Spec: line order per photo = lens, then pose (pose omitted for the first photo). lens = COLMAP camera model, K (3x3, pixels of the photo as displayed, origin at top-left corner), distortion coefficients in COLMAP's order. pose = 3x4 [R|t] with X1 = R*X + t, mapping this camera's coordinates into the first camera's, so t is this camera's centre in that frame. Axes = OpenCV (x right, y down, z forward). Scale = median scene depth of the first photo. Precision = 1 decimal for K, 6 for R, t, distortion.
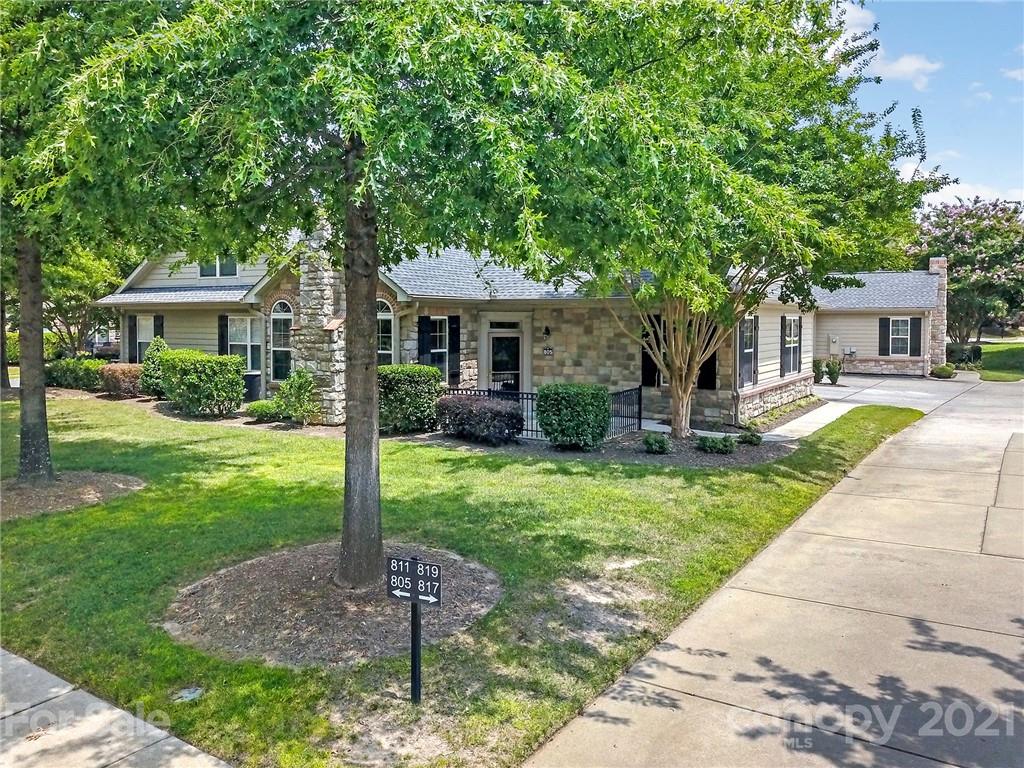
lens RADIAL K [[798.1, 0, 505.6], [0, 798.1, 385.7], [0, 0, 1]] dist [0.013898, -0.001095]
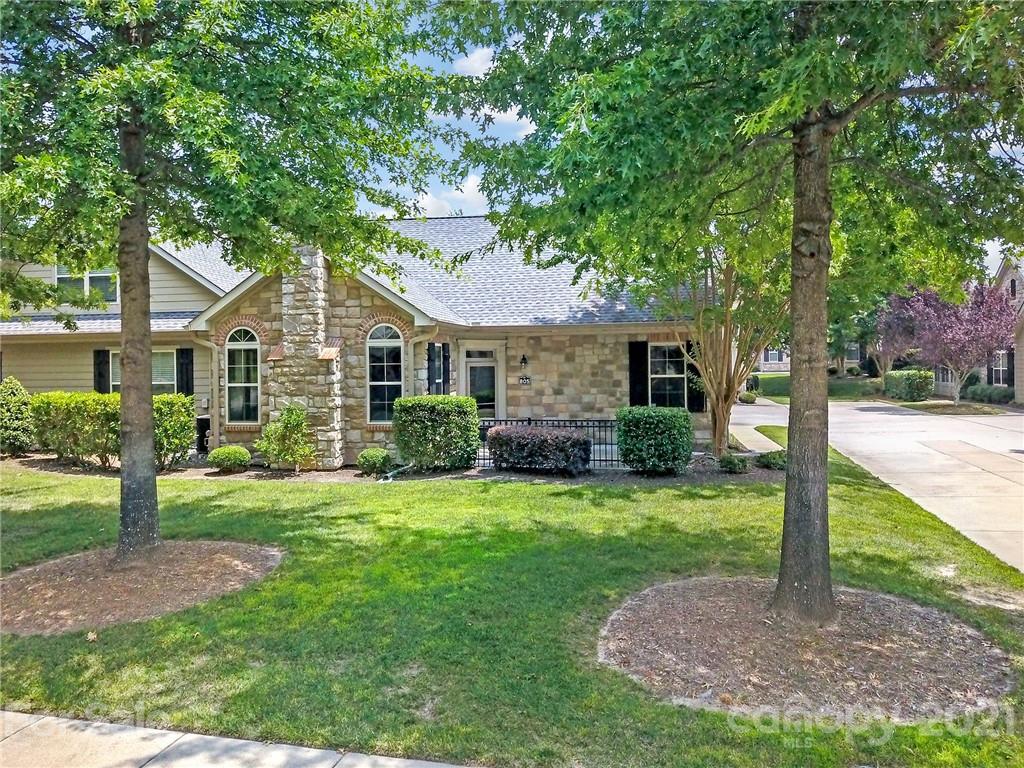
lens RADIAL K [[798.1, 0, 505.6], [0, 798.1, 385.7], [0, 0, 1]] dist [0.013898, -0.001095]
pose [[0.935535, -0.025263, 0.352331, -0.322673], [0.044903, 0.997853, -0.047681, 0.007930], [-0.350369, 0.060428, 0.934660, 0.118265]]
